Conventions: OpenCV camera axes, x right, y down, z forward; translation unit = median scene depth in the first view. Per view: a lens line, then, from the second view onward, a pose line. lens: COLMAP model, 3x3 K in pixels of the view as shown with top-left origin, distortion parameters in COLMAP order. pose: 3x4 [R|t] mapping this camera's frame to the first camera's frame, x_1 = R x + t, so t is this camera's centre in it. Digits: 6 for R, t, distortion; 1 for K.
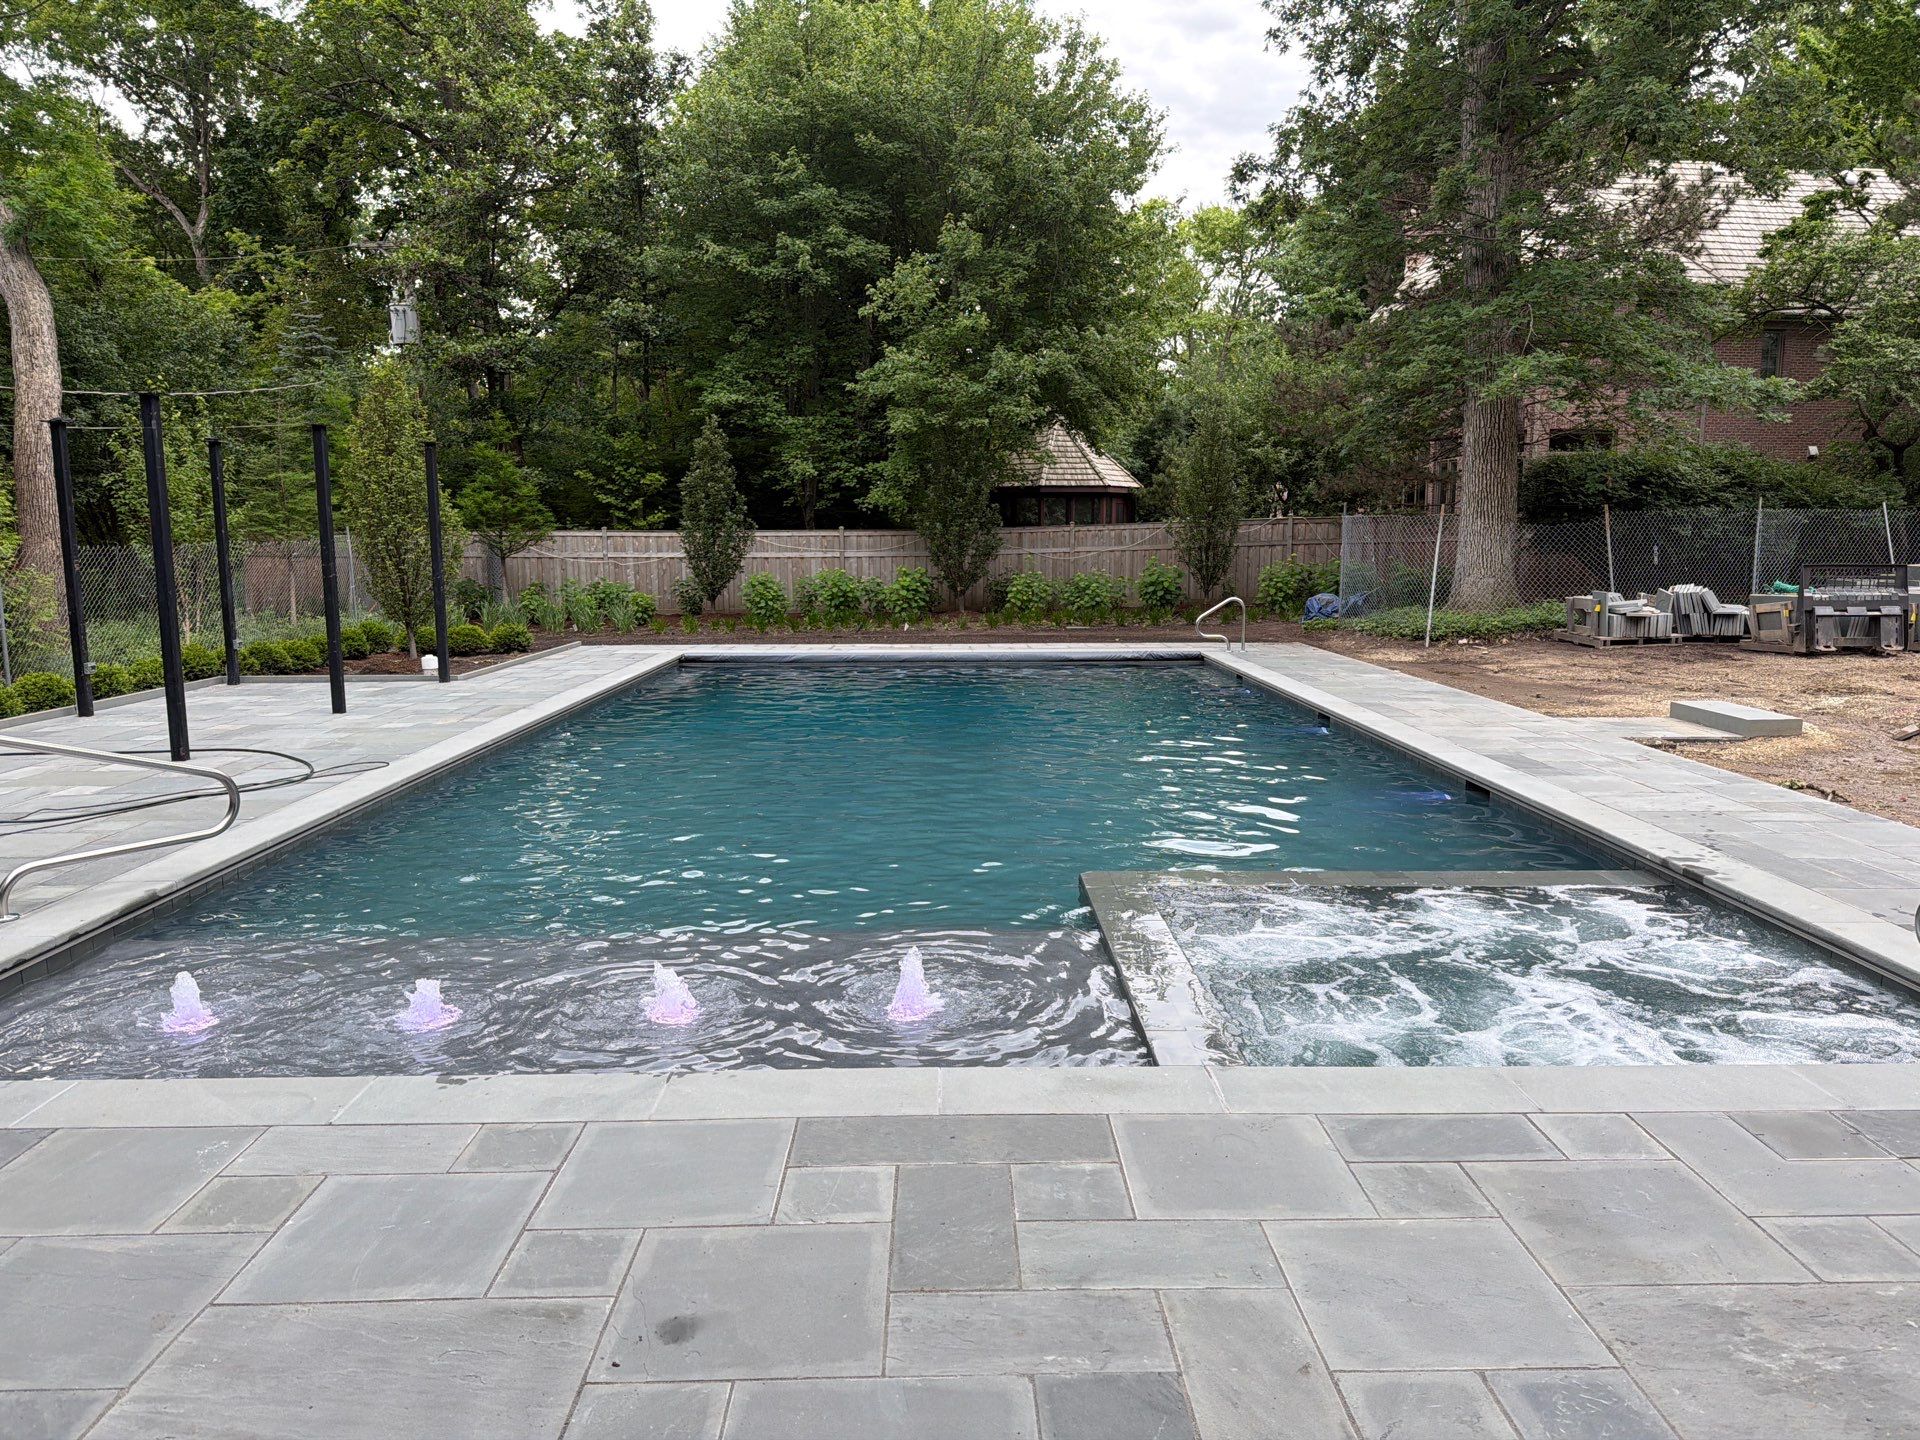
lens RADIAL K [[1368.0, 0, 951.8], [0, 1368.0, 769.1], [0, 0, 1]] dist [0.082470, -0.127506]
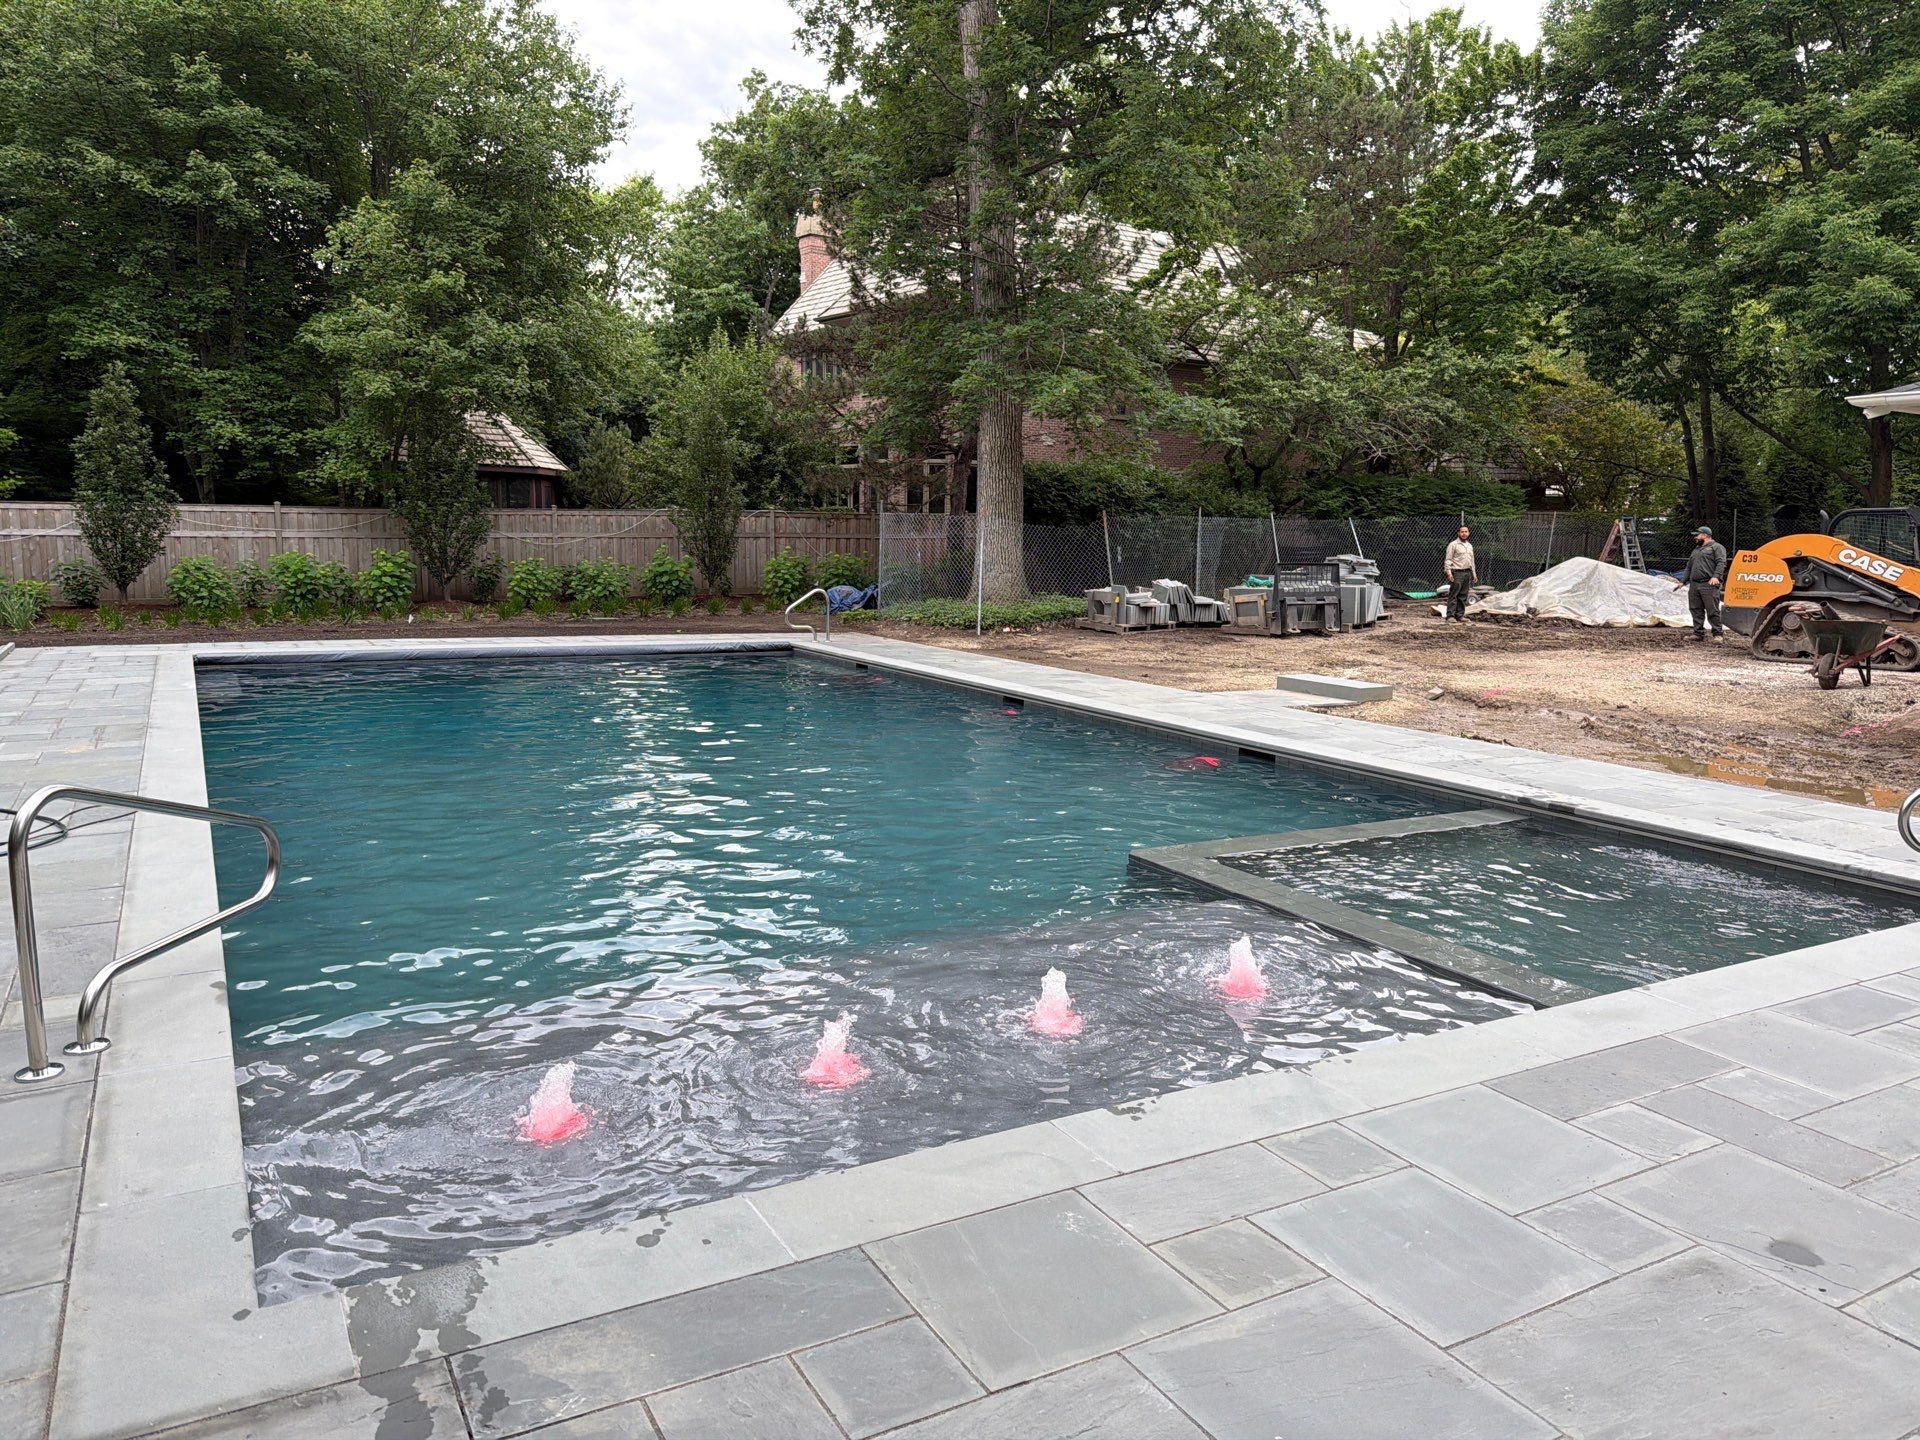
lens RADIAL K [[1382.3, 0, 958.8], [0, 1382.3, 766.1], [0, 0, 1]] dist [0.061243, -0.077823]
pose [[0.874102, -0.060079, 0.482013, -0.149237], [0.058189, 0.998127, 0.018885, -0.004950], [-0.482244, 0.011540, 0.875961, 0.039214]]
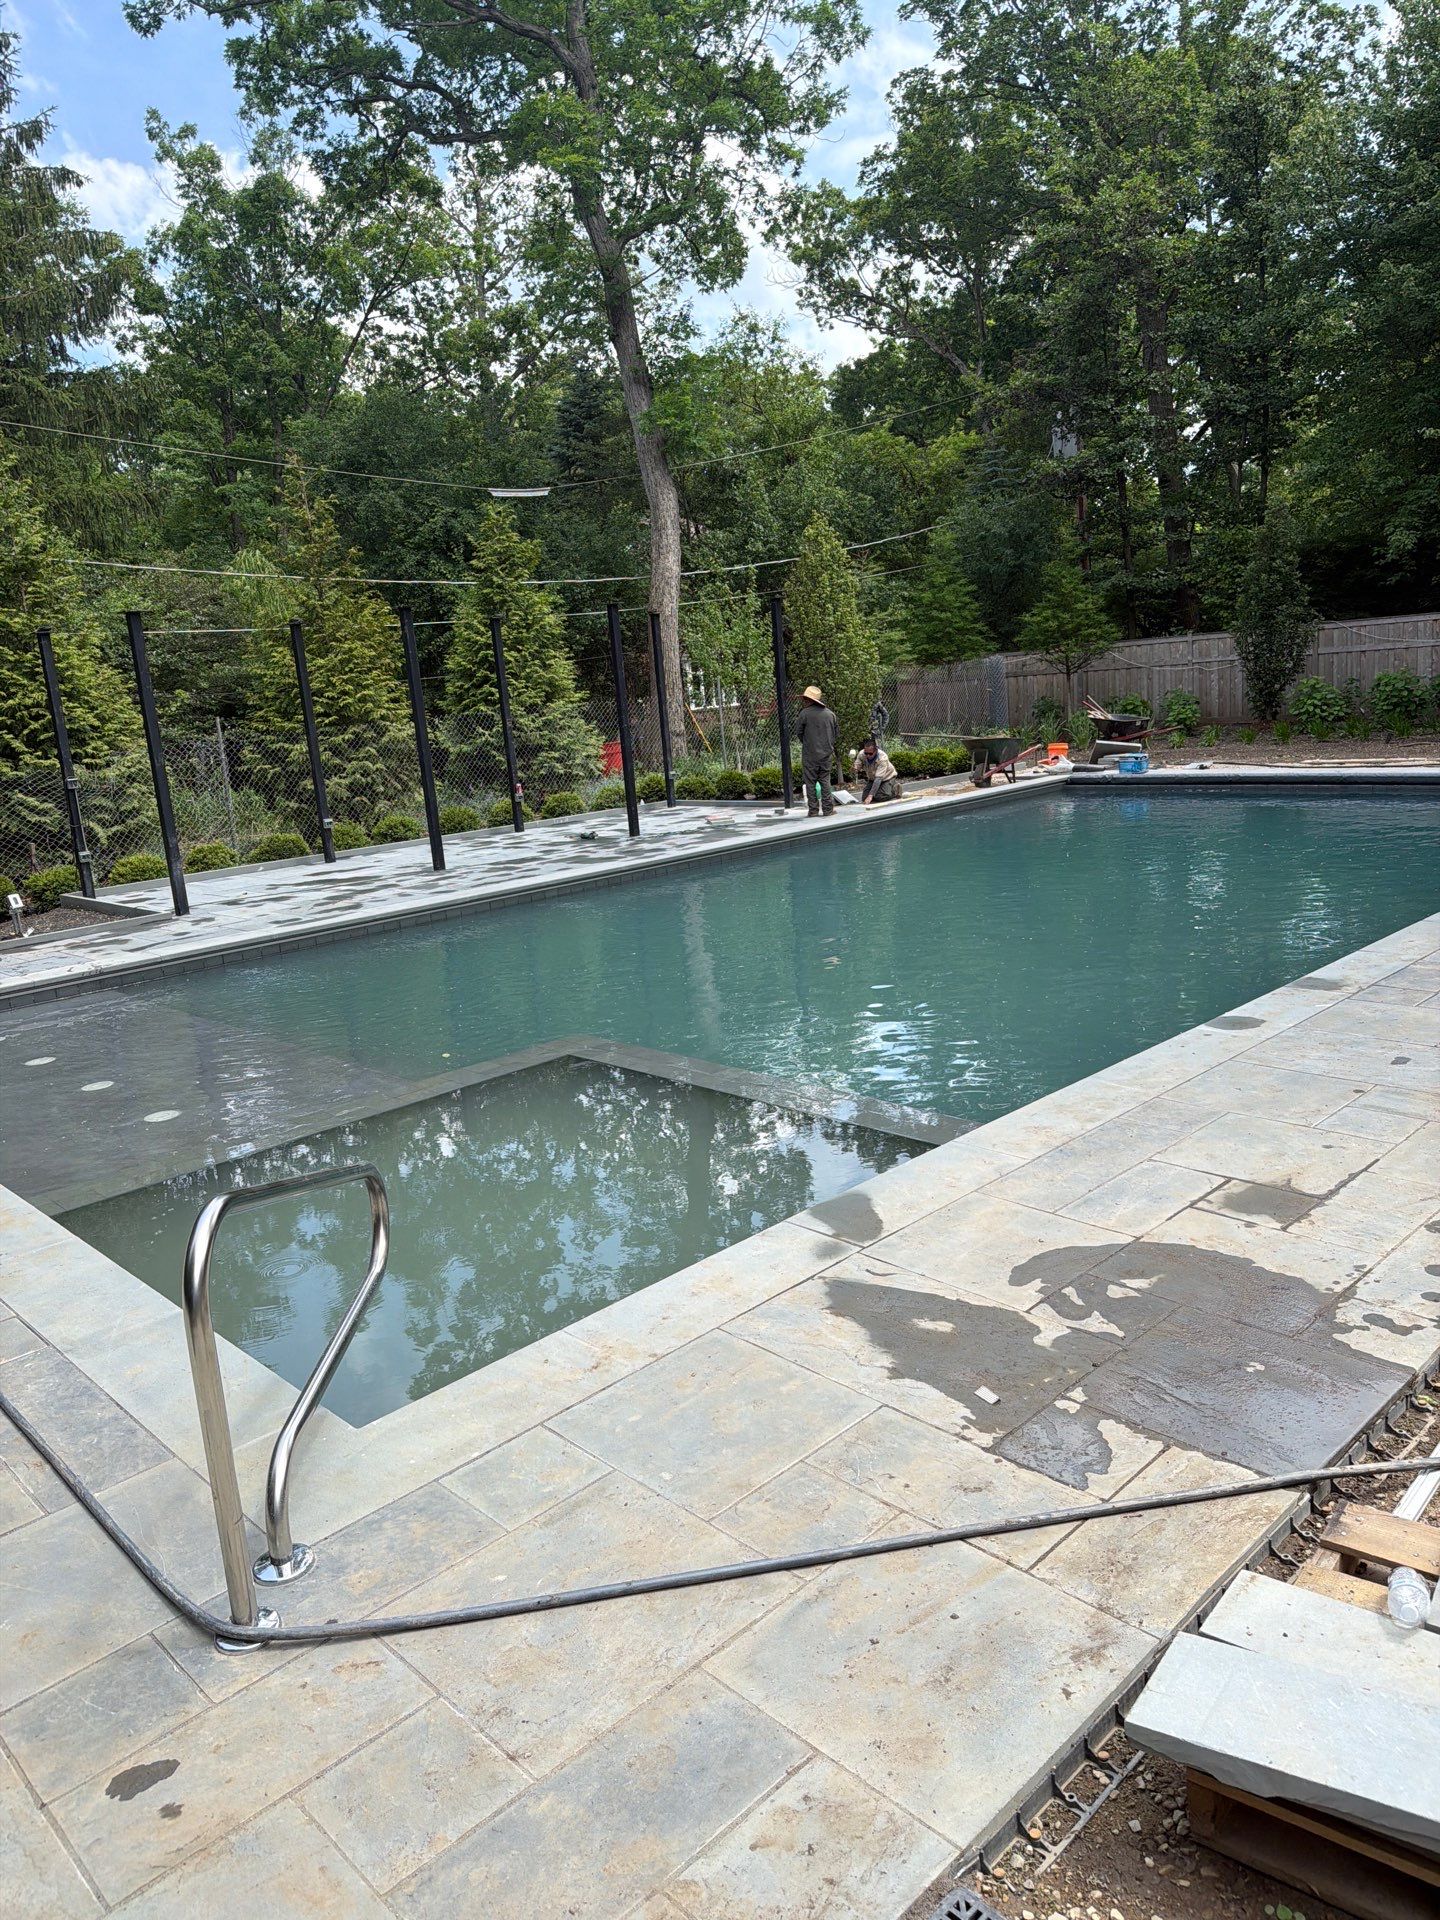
lens RADIAL K [[1398.1, 0, 720.0], [0, 1398.1, 960.0], [0, 0, 1]] dist [0.057996, -0.030728]
pose [[0.659383, 0.099445, -0.745202, 0.311857], [-0.044282, 0.994630, 0.093548, -0.029672], [0.750502, -0.028685, 0.660245, 0.119185]]
